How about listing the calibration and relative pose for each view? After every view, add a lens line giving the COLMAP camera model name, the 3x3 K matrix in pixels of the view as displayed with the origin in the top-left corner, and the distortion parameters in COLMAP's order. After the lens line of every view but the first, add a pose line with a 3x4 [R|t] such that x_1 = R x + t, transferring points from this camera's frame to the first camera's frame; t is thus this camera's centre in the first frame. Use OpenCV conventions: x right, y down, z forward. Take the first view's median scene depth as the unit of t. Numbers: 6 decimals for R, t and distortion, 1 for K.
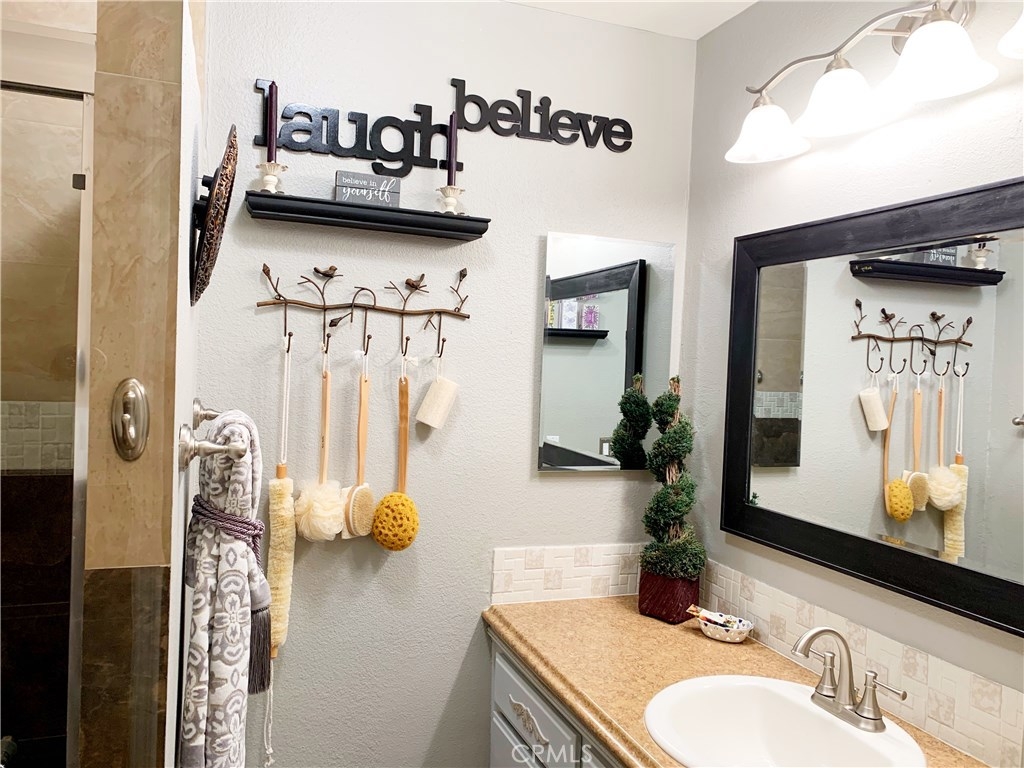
lens RADIAL K [[778.0, 0, 511.1], [0, 778.0, 384.8], [0, 0, 1]] dist [0.035883, -0.032628]
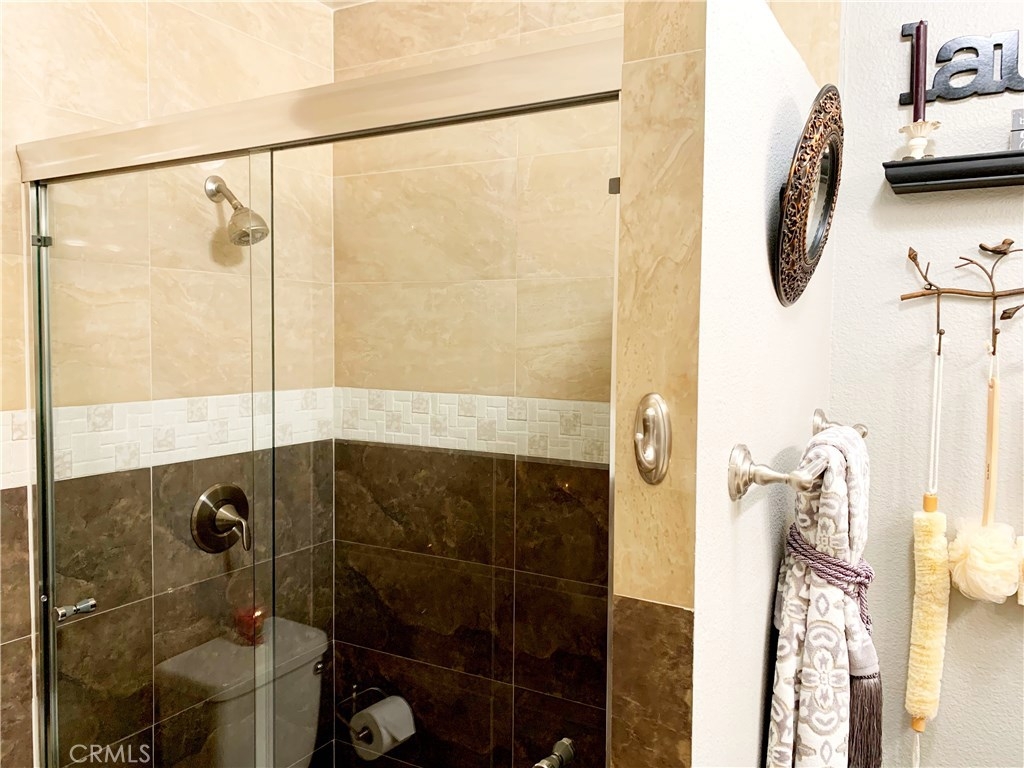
lens RADIAL K [[778.0, 0, 509.7], [0, 778.0, 380.7], [0, 0, 1]] dist [0.035883, -0.032628]
pose [[0.638012, 0.008010, -0.769985, 0.070259], [-0.011374, 0.999935, 0.000977, -0.015382], [0.769943, 0.008134, 0.638061, 0.210152]]
